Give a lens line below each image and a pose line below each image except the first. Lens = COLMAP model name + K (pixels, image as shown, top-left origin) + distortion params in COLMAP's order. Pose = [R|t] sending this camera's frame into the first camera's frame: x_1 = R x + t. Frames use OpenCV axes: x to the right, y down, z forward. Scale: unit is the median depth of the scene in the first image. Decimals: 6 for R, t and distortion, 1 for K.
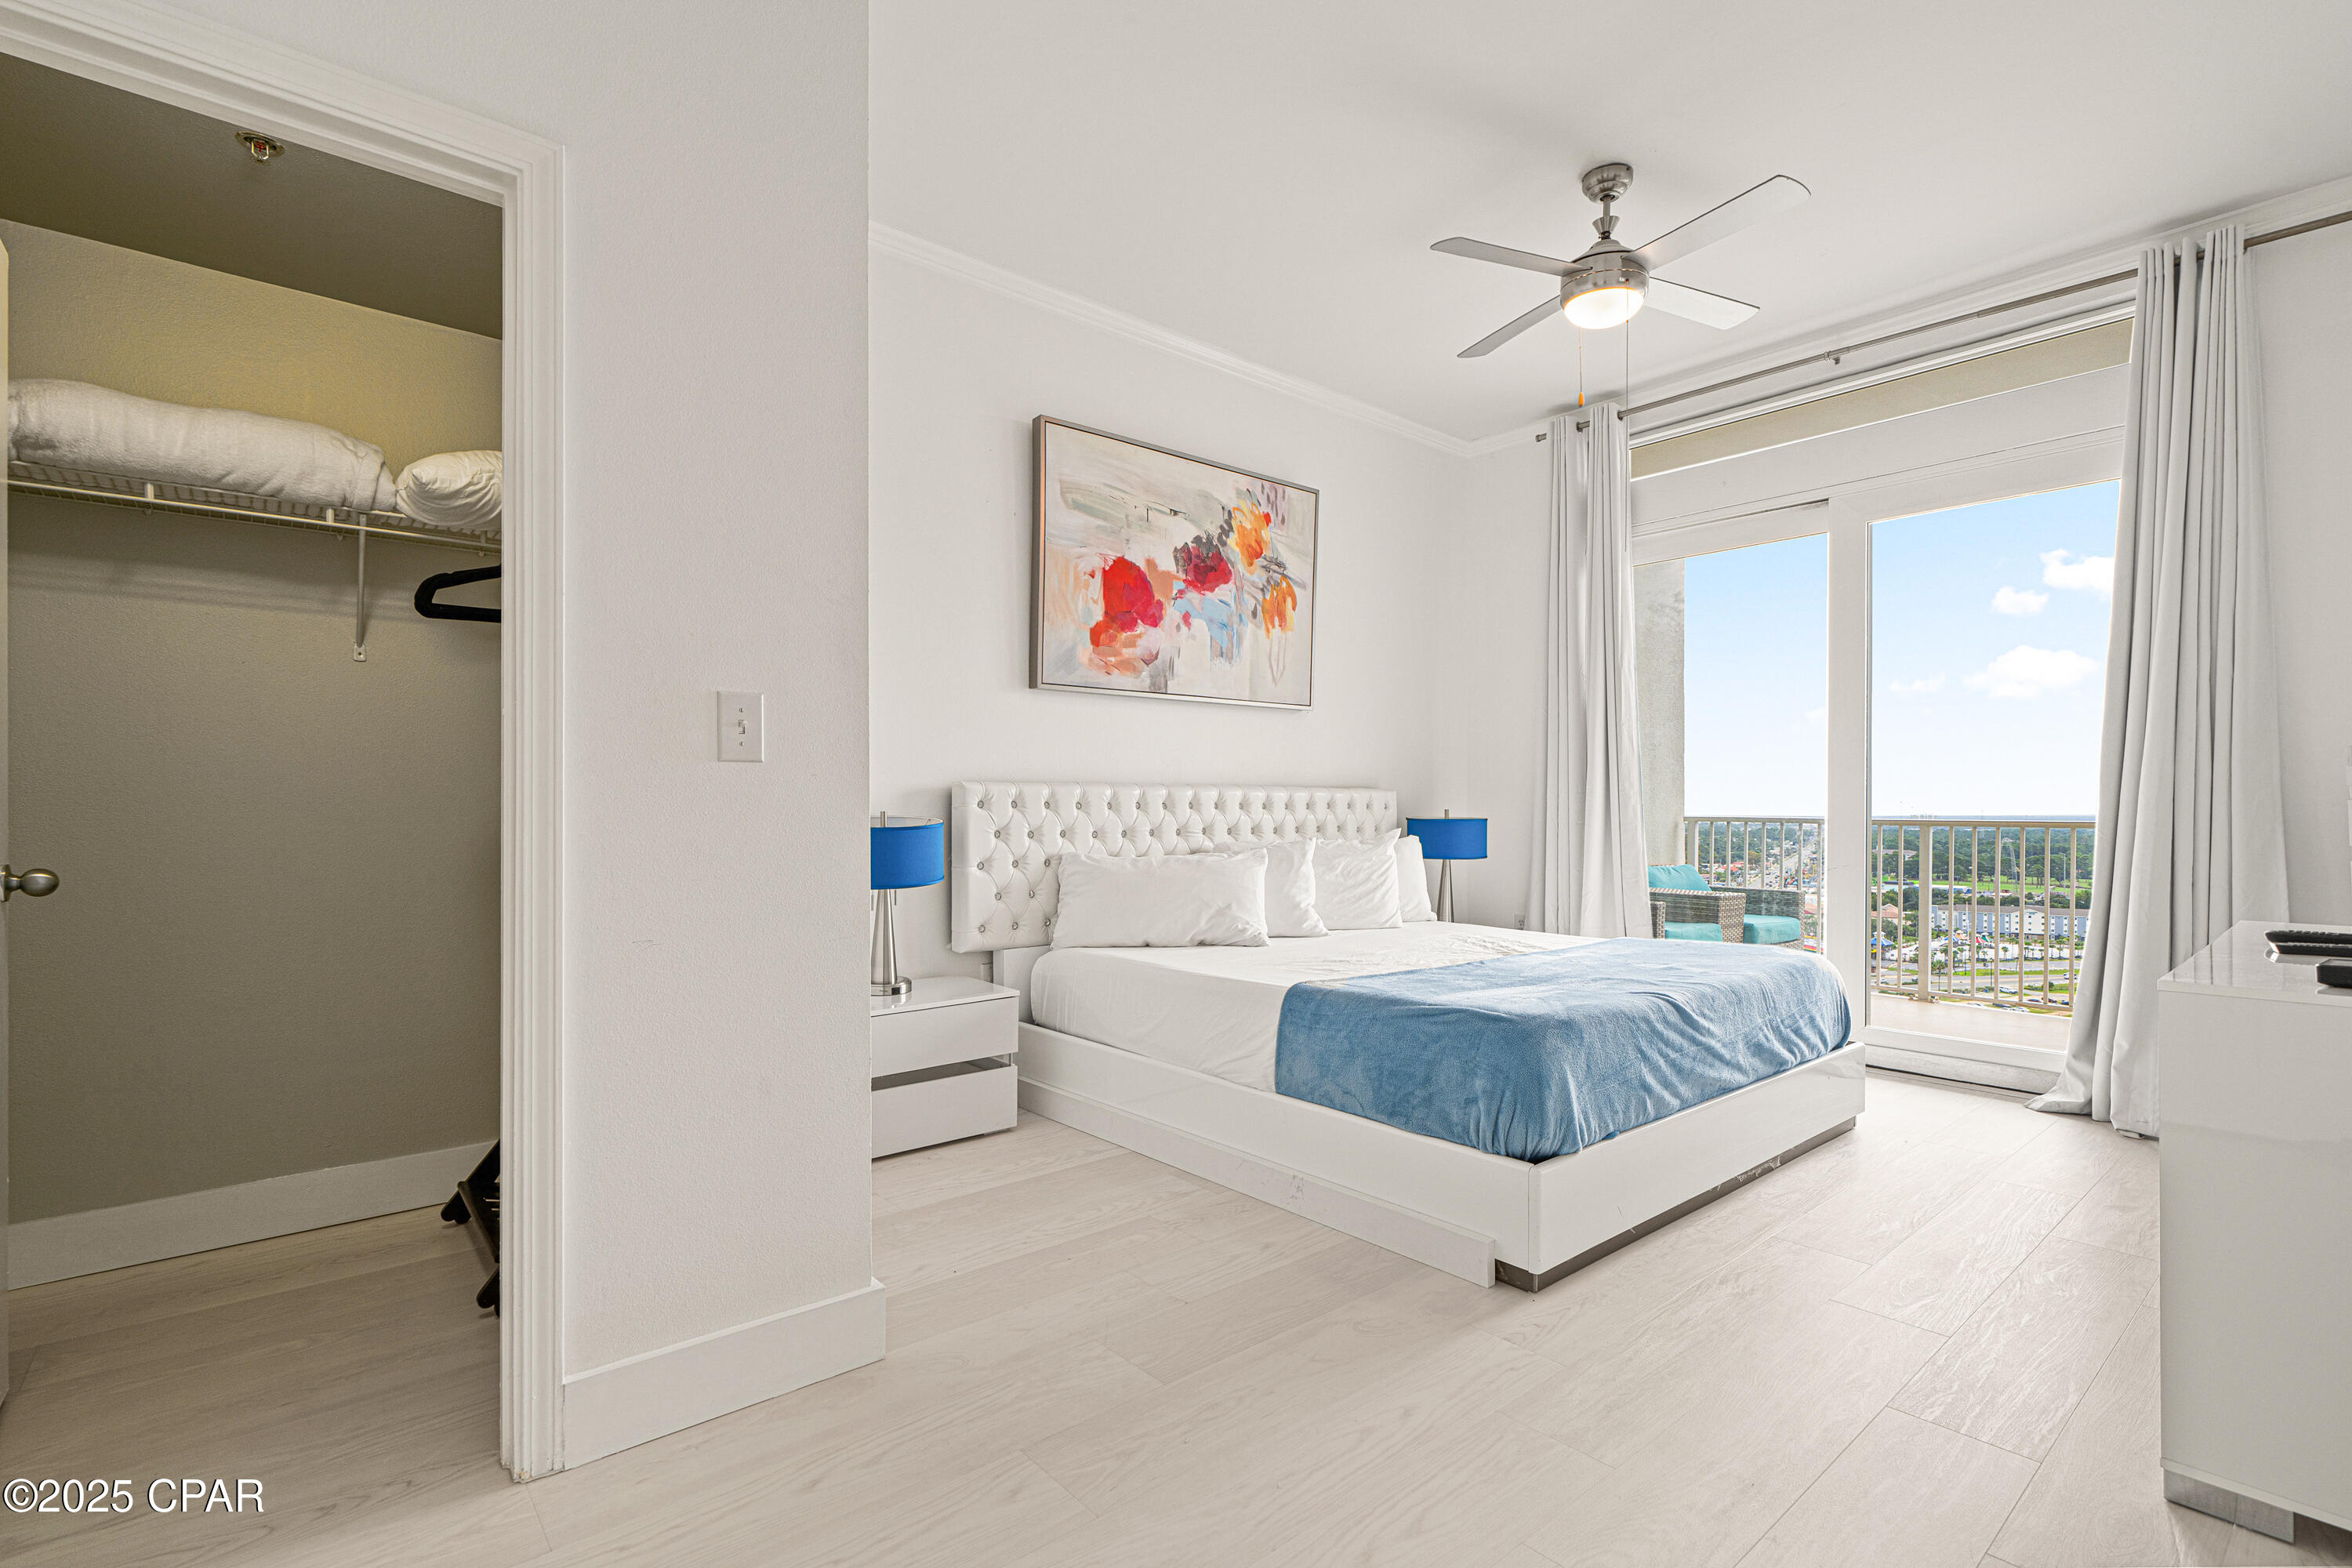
lens RADIAL K [[1033.6, 0, 1173.5], [0, 1033.6, 813.1], [0, 0, 1]] dist [-0.001128, 0.000201]
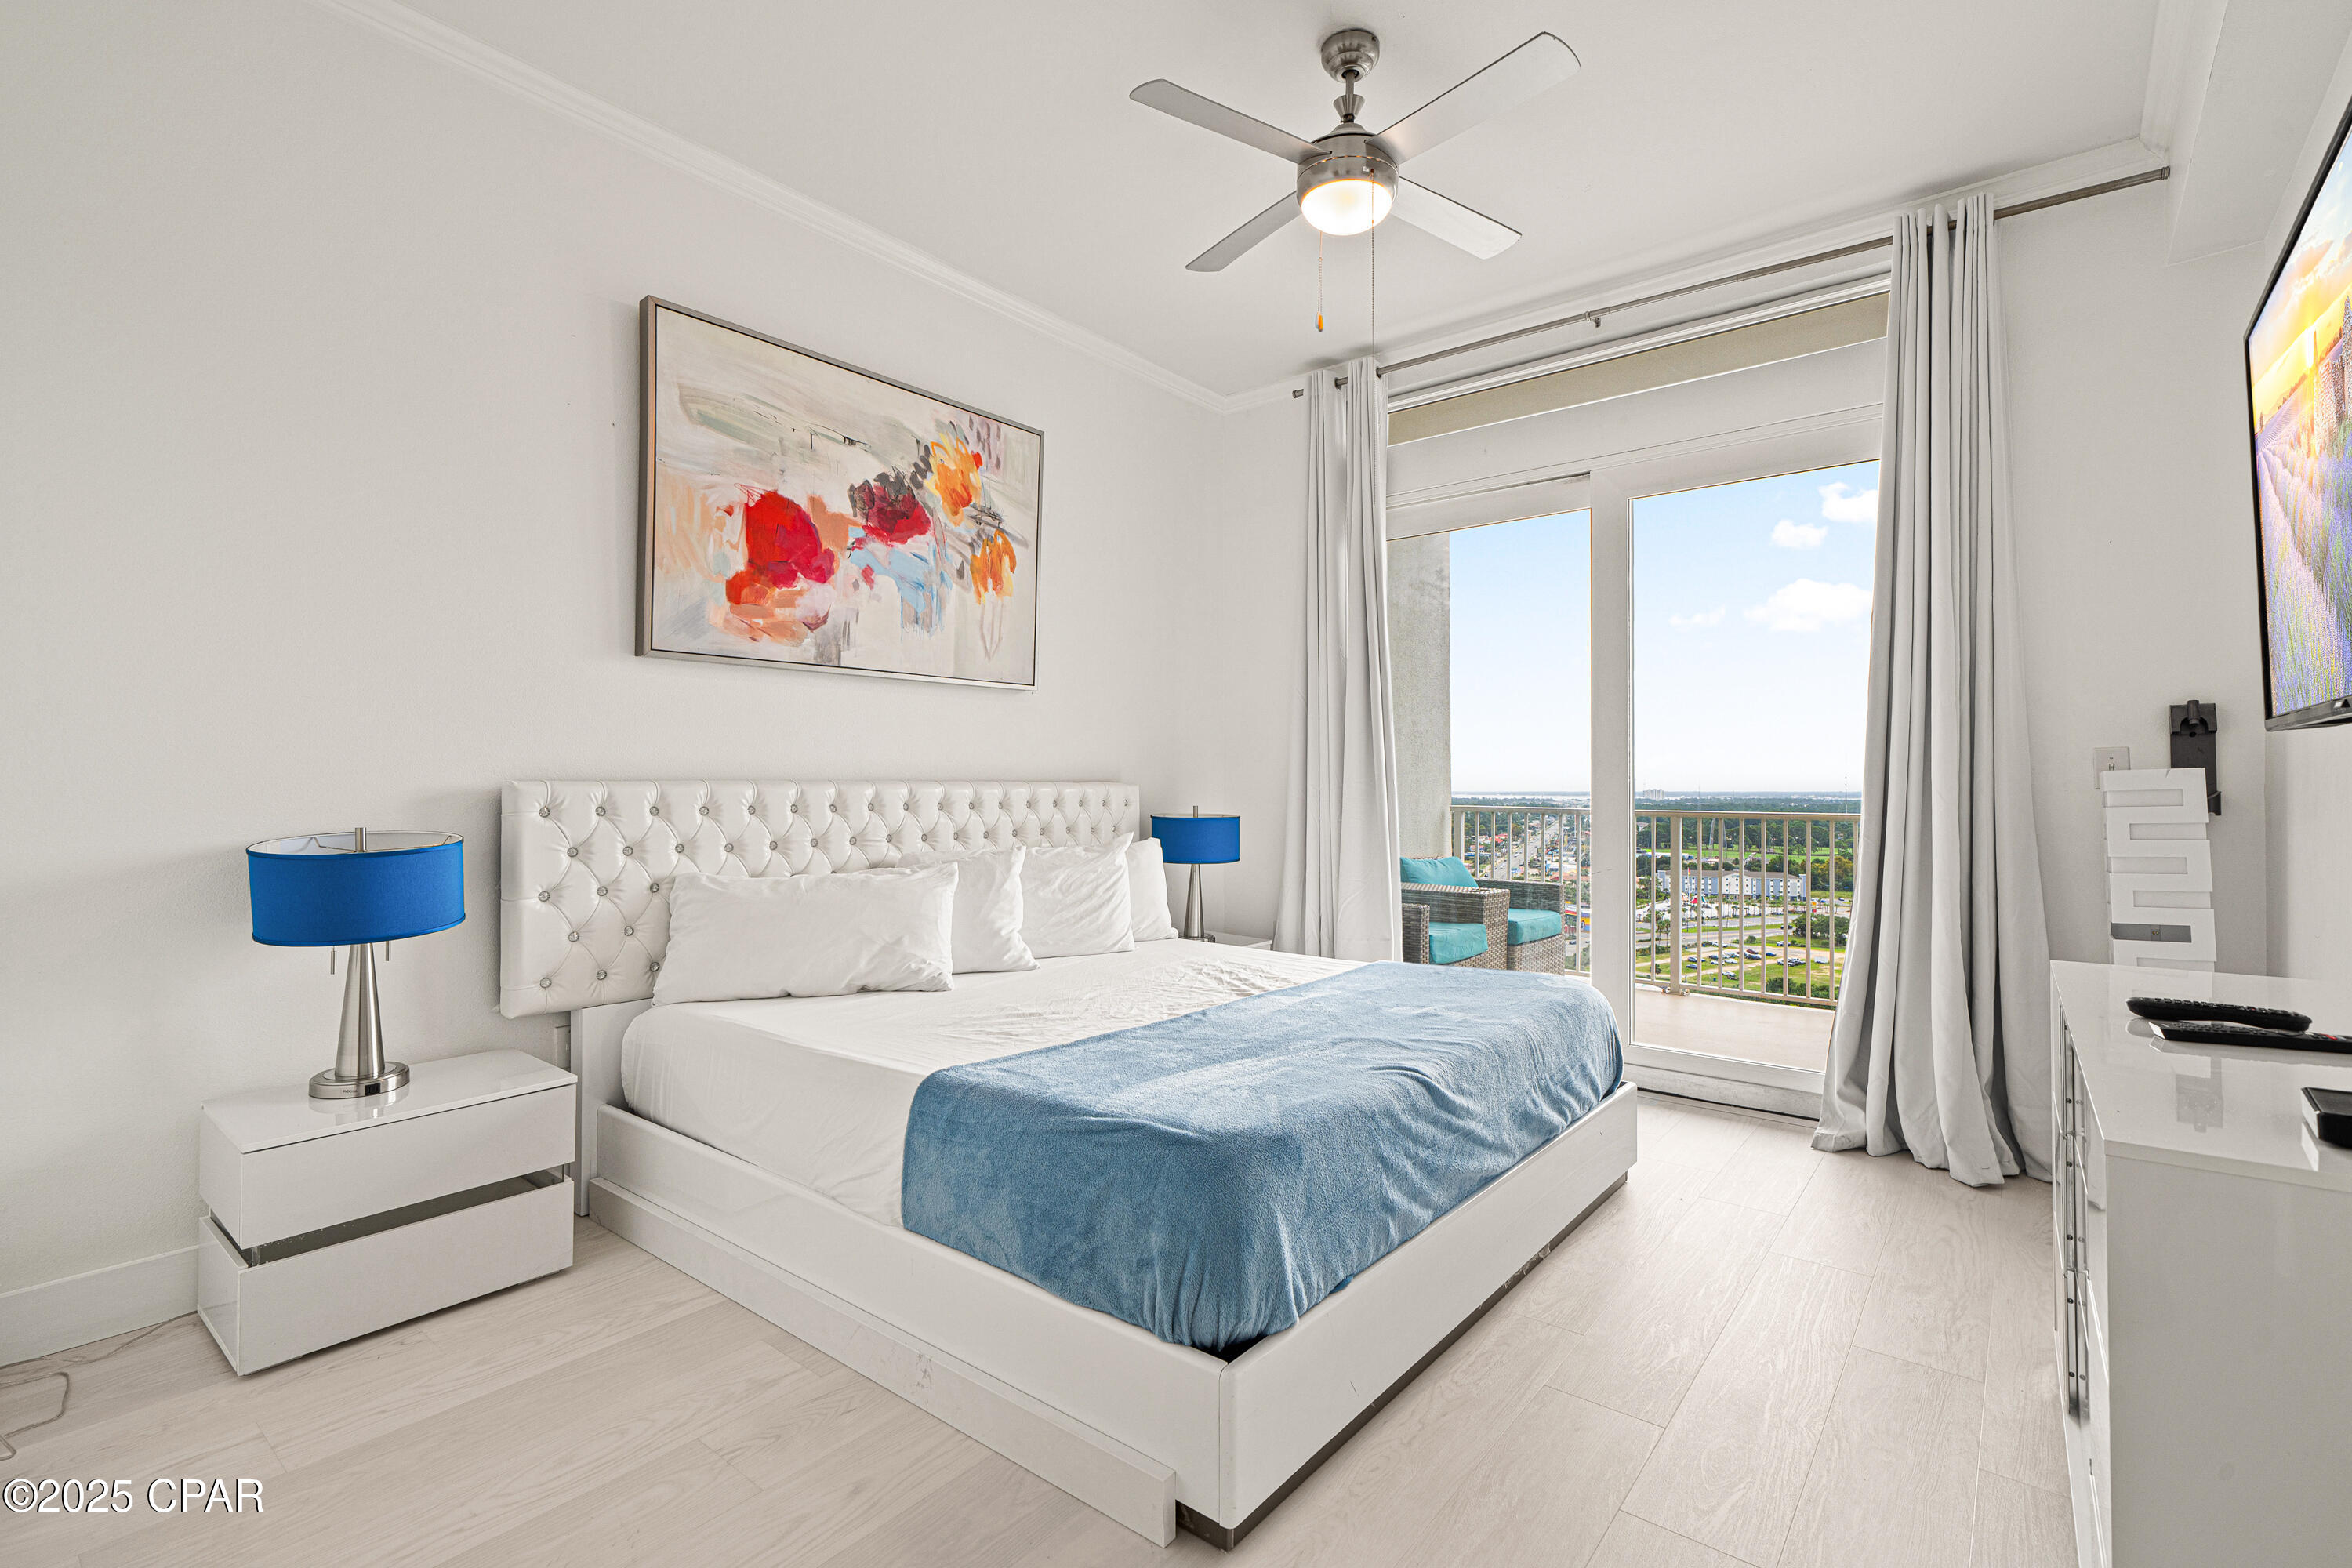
lens RADIAL K [[1033.6, 0, 1168.0], [0, 1033.6, 778.2], [0, 0, 1]] dist [-0.001128, 0.000201]
pose [[0.982536, 0.001220, 0.186069, 0.096420], [0.001080, 0.999924, -0.012260, -0.020376], [-0.186070, 0.012247, 0.982460, 0.174759]]
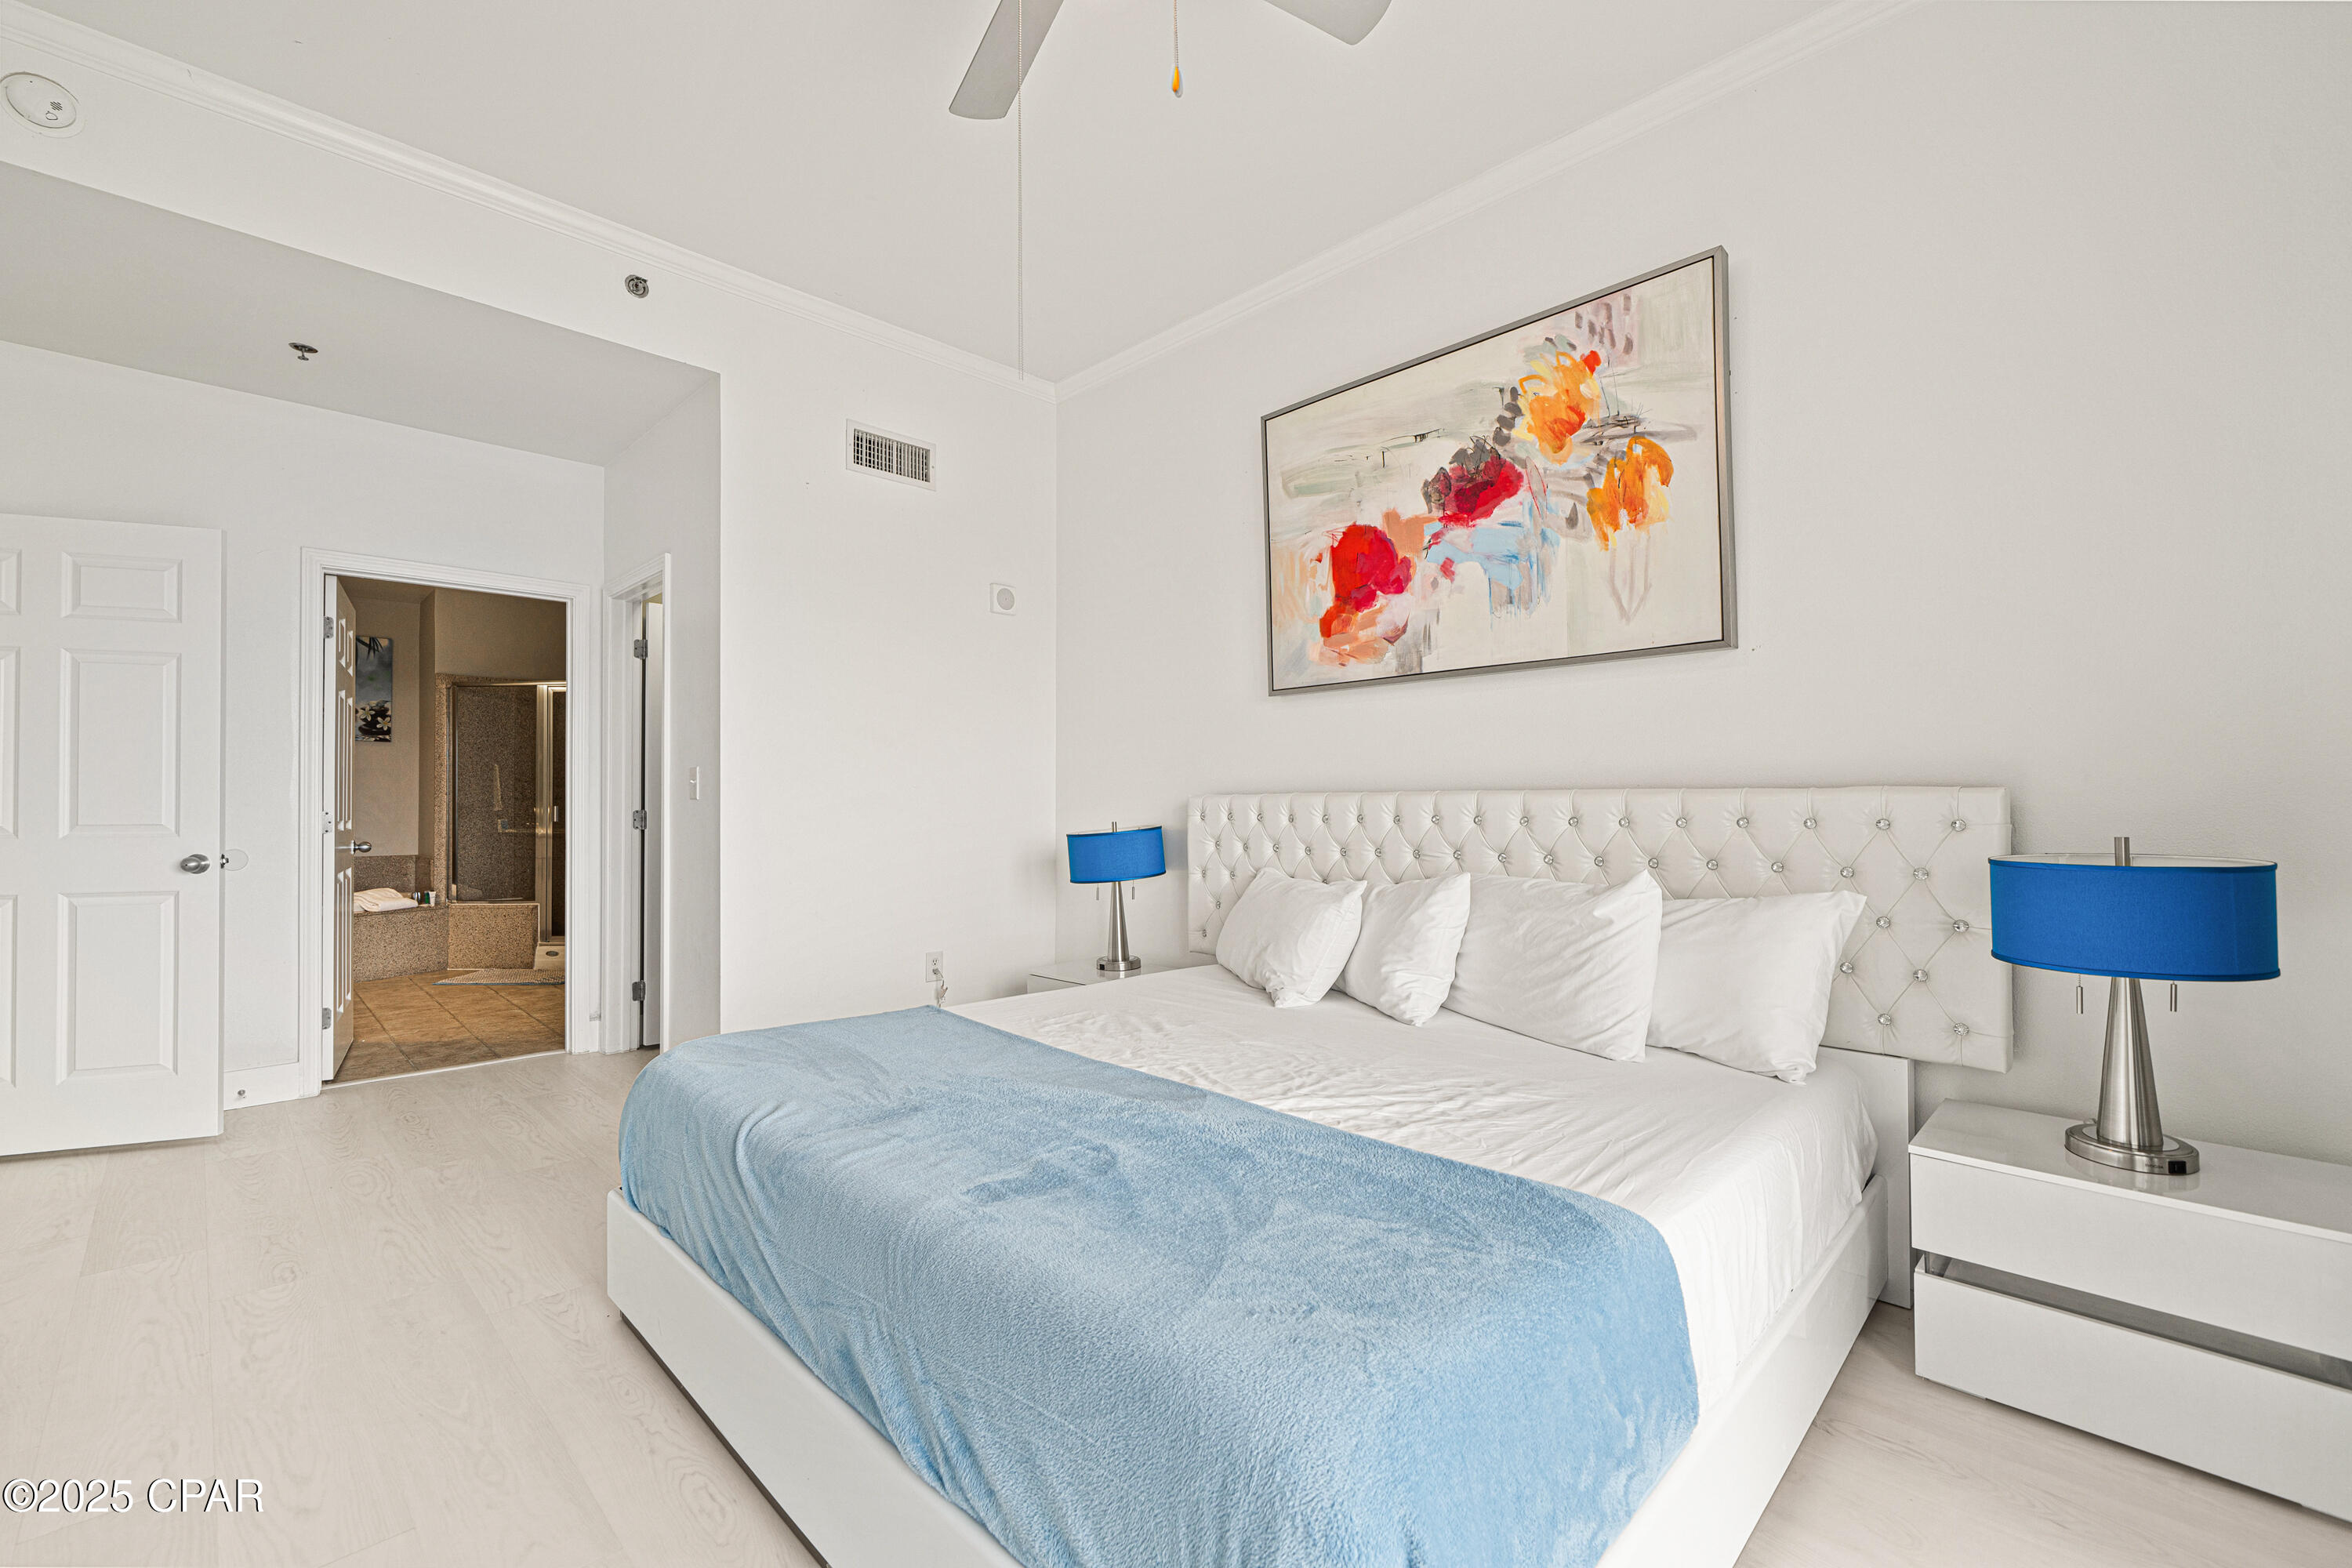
lens RADIAL K [[998.3, 0, 1193.5], [0, 998.3, 792.0], [0, 0, 1]] dist [0.002225, -0.000214]
pose [[0.103601, -0.011692, -0.994550, 0.734309], [-0.002711, 0.999924, -0.012038, -0.018333], [0.994615, 0.003944, 0.103562, 0.773150]]
